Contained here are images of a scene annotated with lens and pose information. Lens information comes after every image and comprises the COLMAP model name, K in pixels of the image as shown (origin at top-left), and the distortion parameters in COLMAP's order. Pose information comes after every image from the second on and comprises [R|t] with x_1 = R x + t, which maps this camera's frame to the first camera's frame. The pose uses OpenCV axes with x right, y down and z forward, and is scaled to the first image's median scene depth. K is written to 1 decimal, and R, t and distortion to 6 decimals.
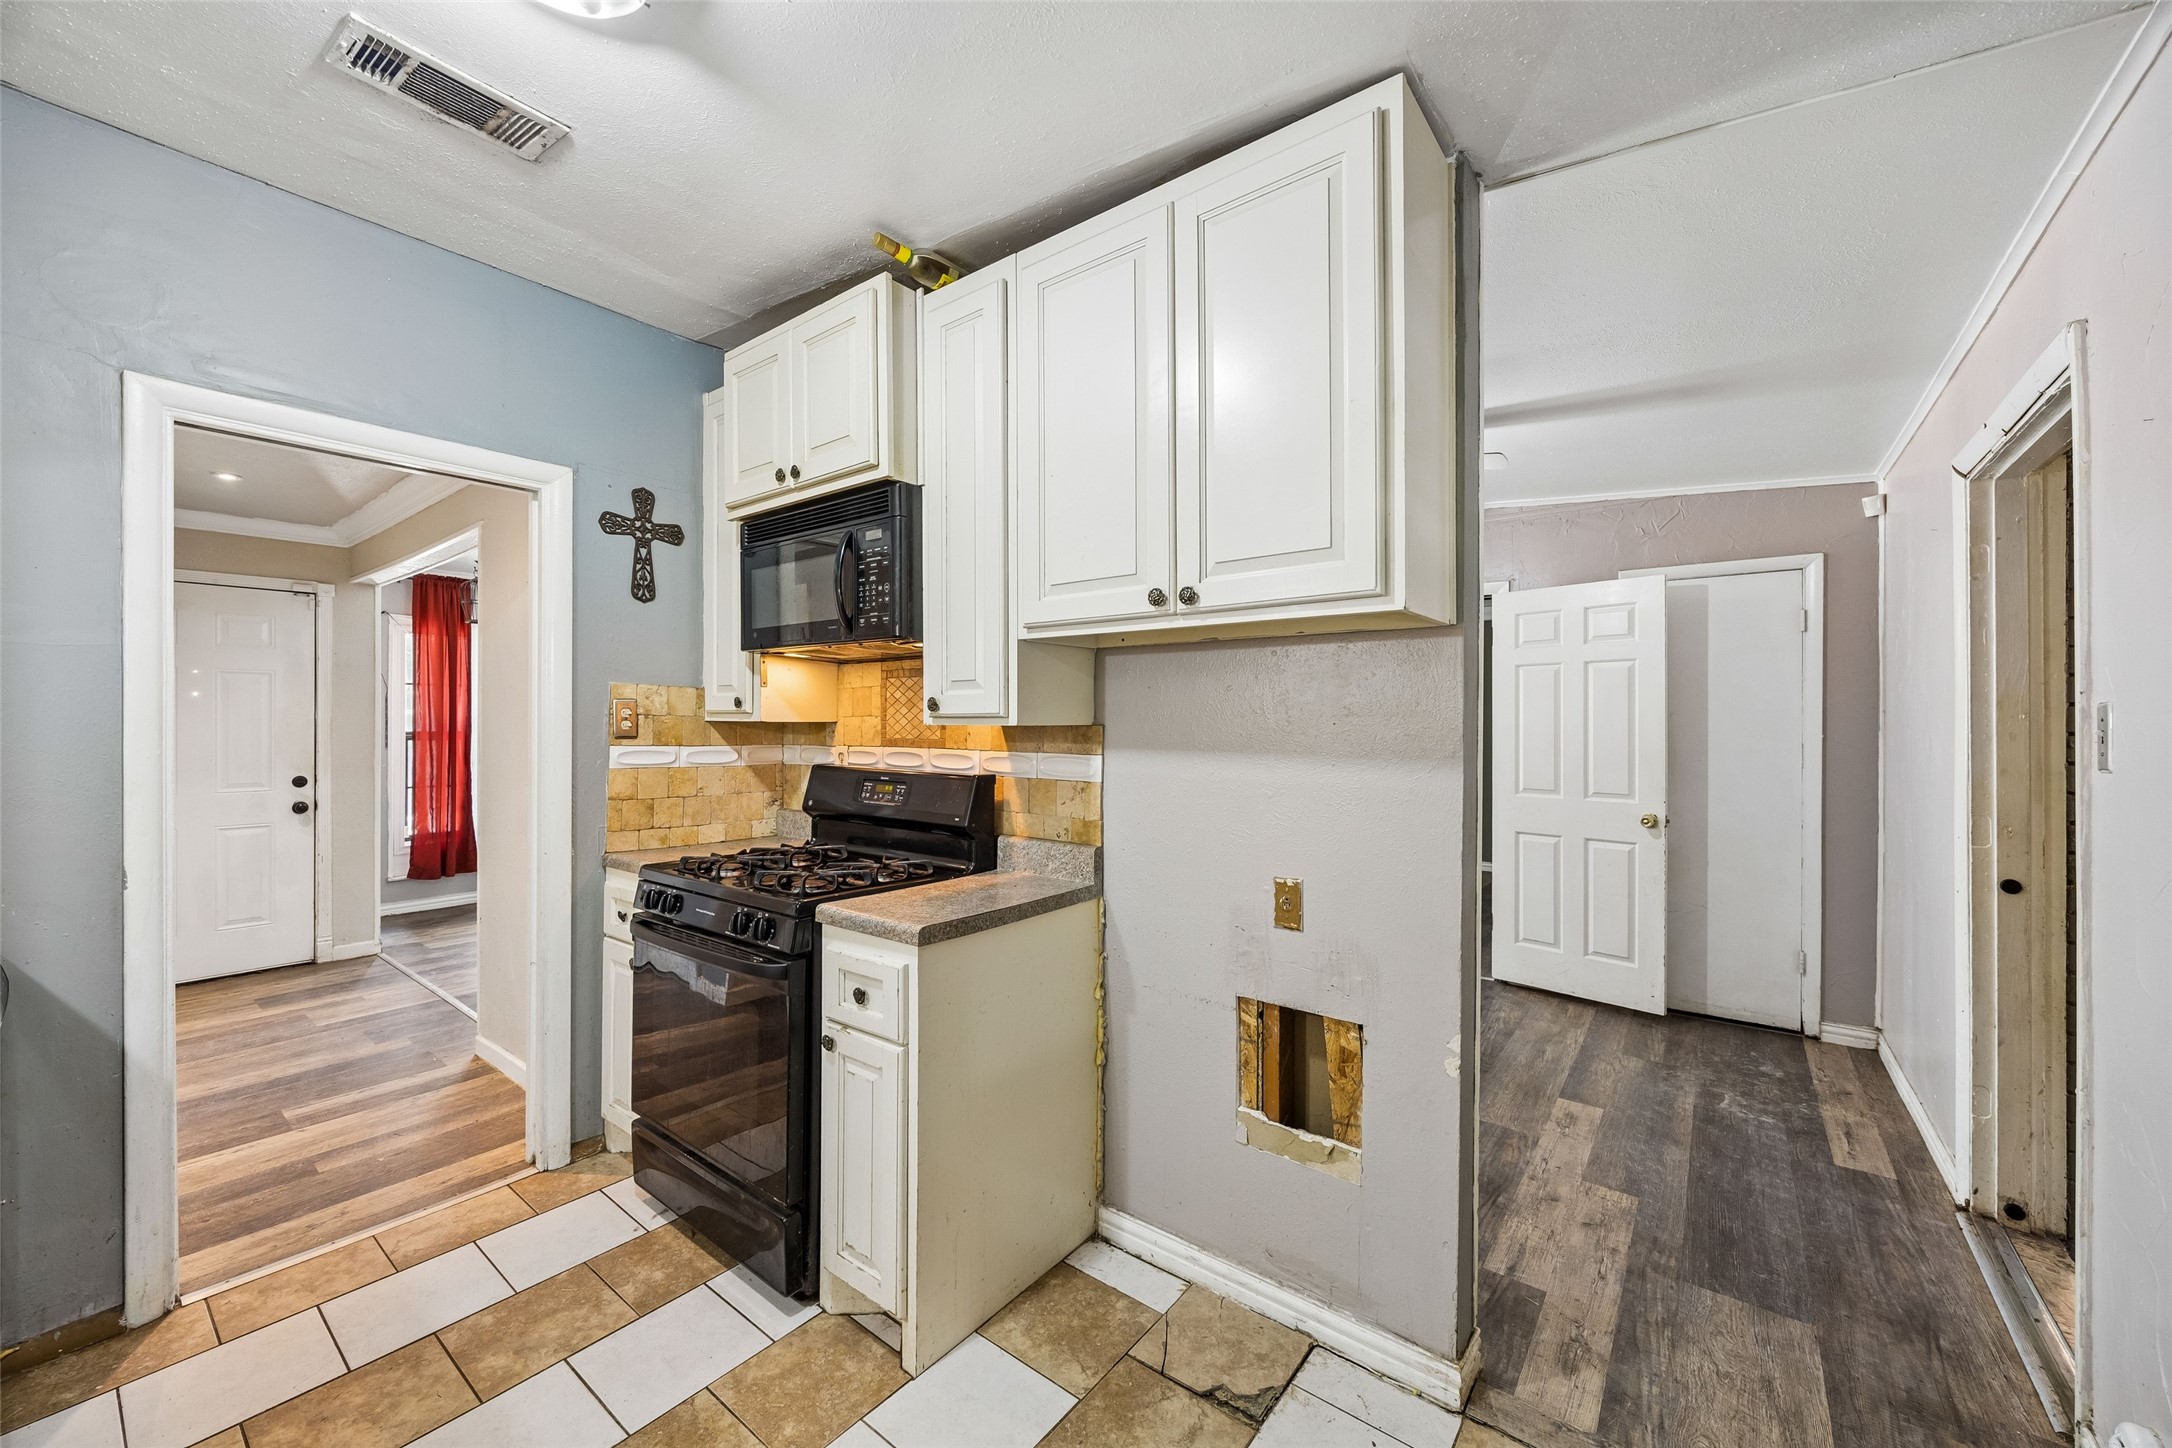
lens RADIAL K [[822.9, 0, 1076.9], [0, 822.9, 723.4], [0, 0, 1]] dist [-0.007556, 0.000241]
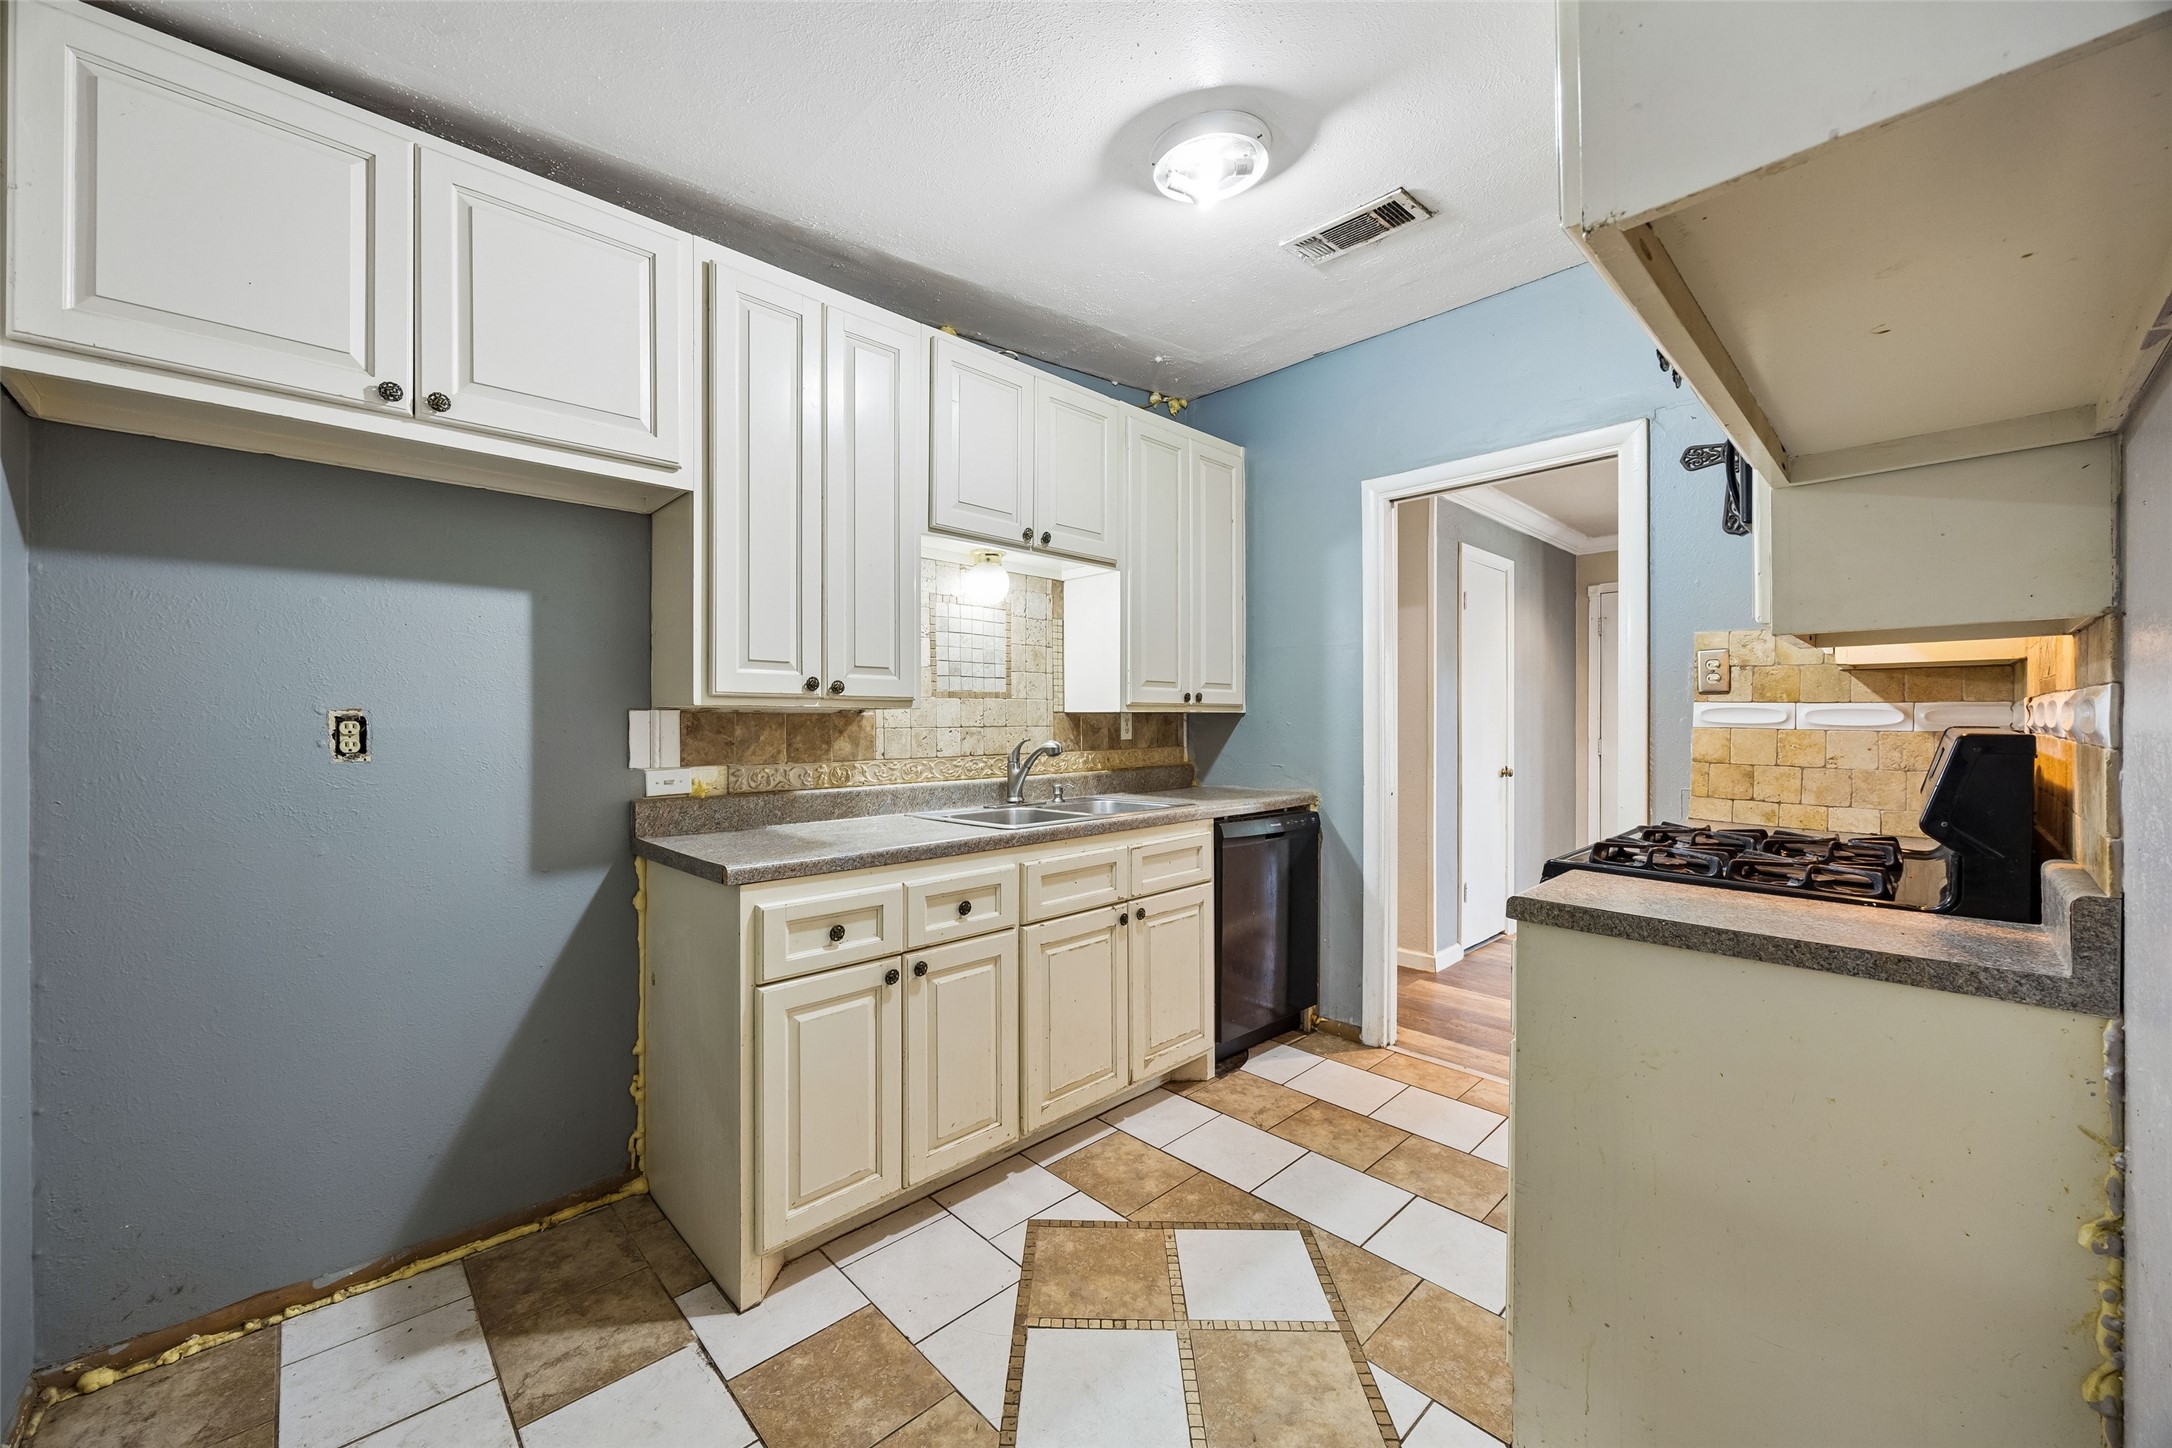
lens RADIAL K [[831.5, 0, 1068.0], [0, 831.5, 721.9], [0, 0, 1]] dist [0.001218, 0.000194]
pose [[-0.149956, 0.000214, -0.988693, 0.519008], [-0.000094, 1.000000, 0.000231, 0.056590], [0.988693, 0.000127, -0.149956, 0.517613]]
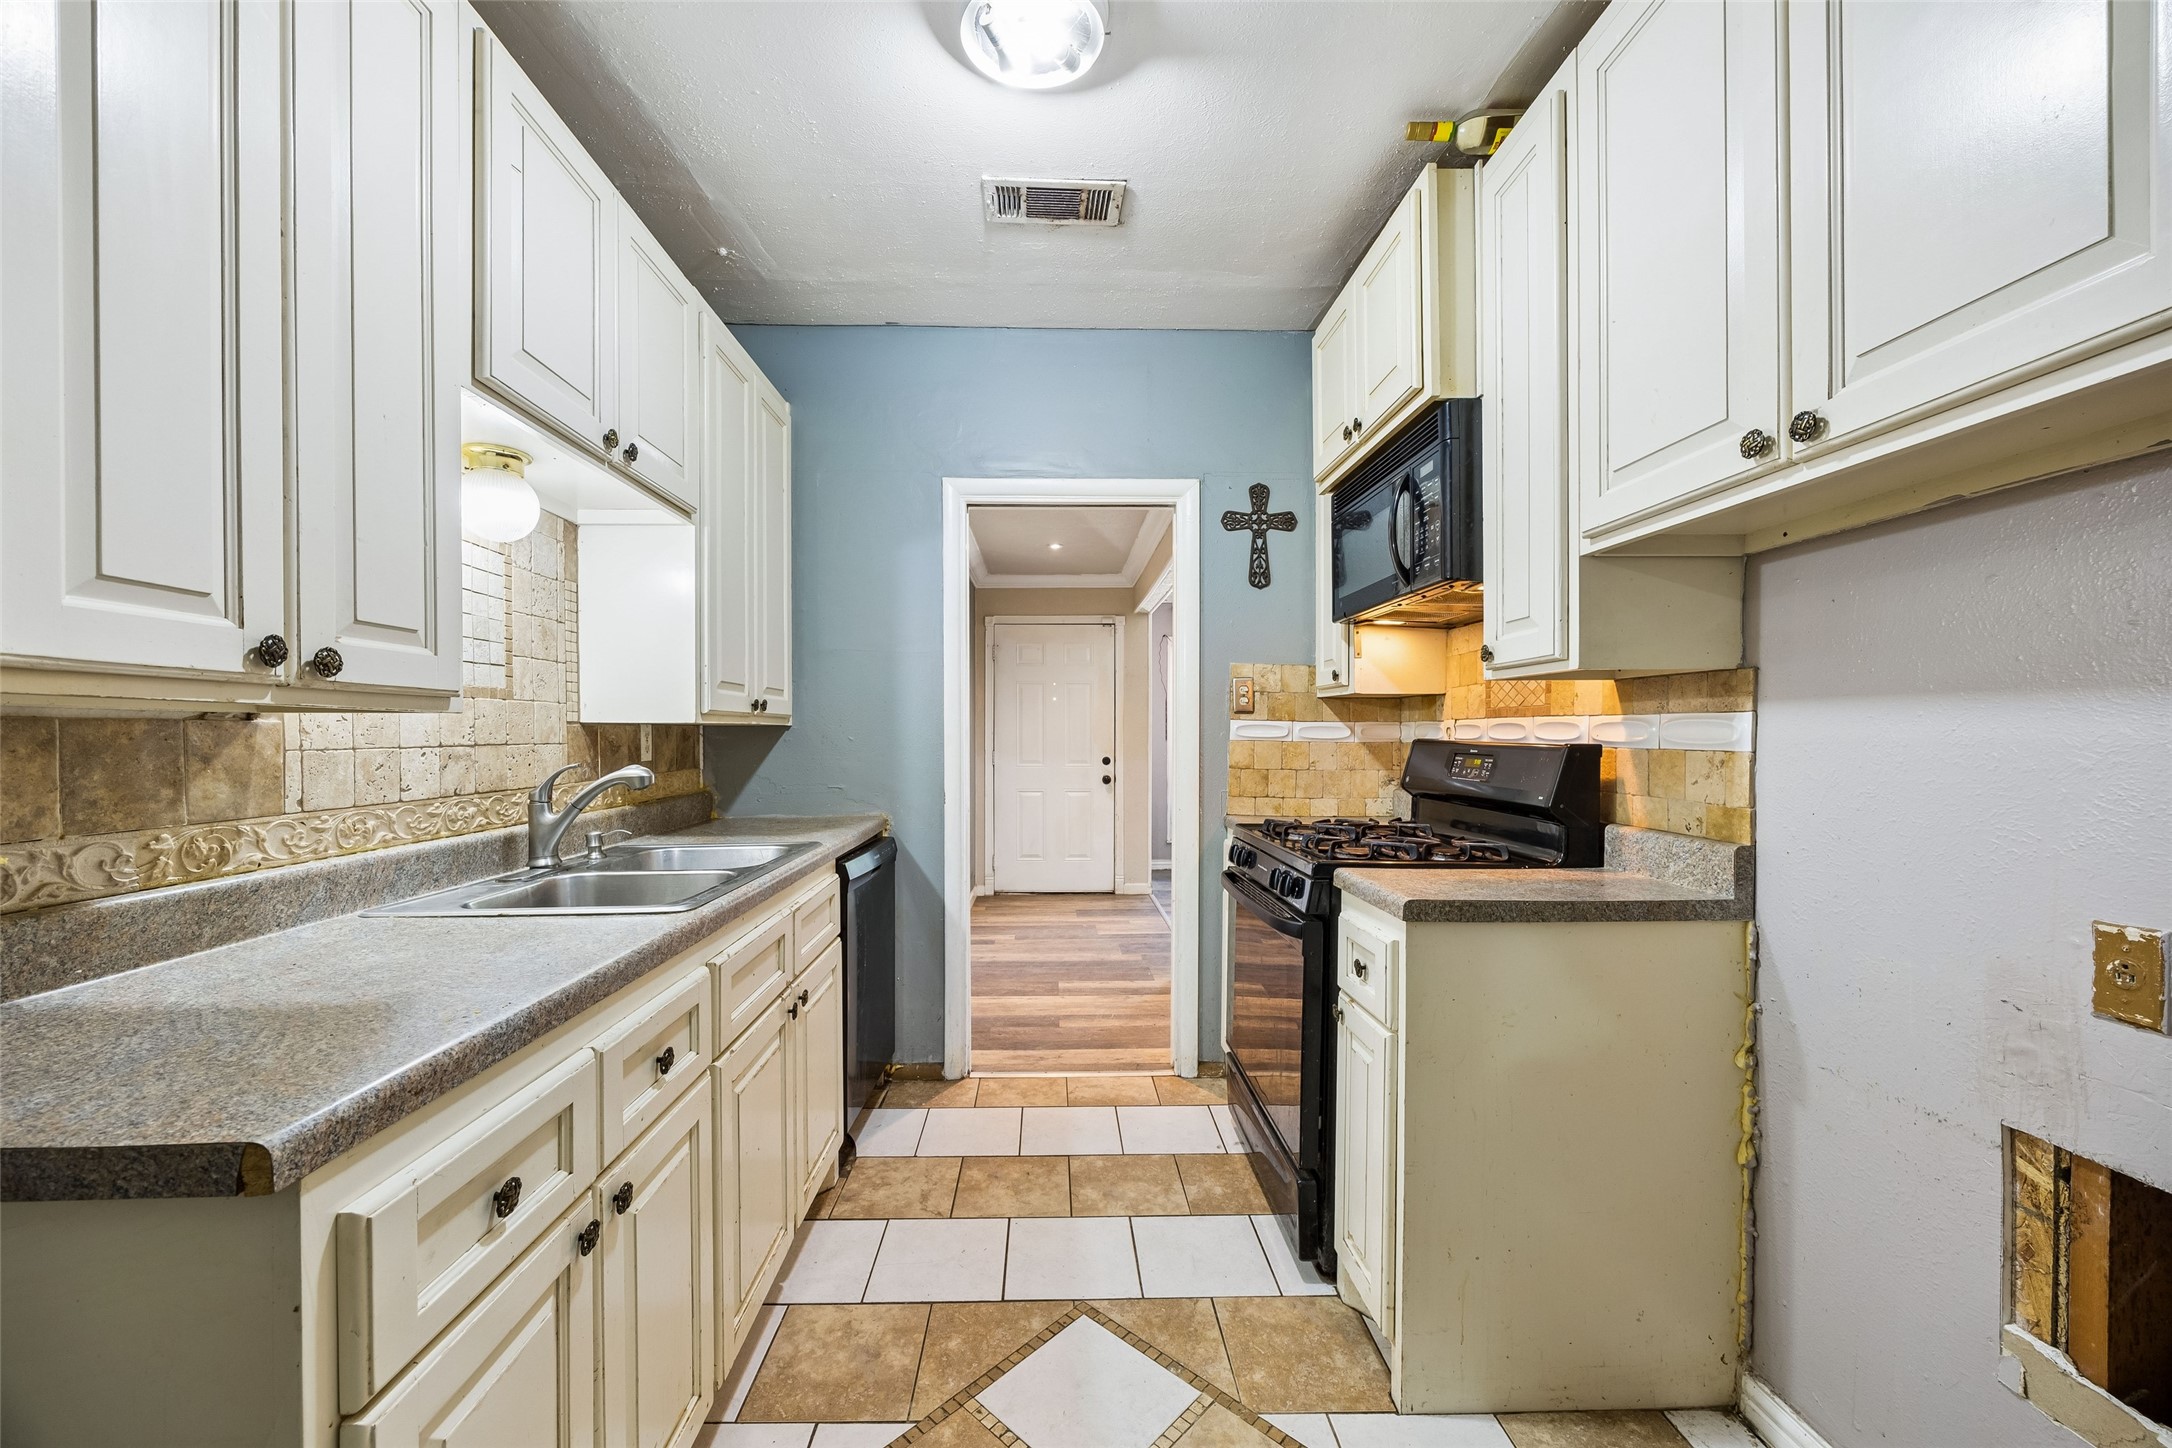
lens RADIAL K [[827.1, 0, 1072.8], [0, 827.1, 742.3], [0, 0, 1]] dist [-0.002399, 0.000072]
pose [[0.634737, 0.005624, -0.772707, 0.194480], [0.001256, 0.999965, 0.008309, 0.055766], [0.772727, -0.006245, 0.634708, 0.131430]]
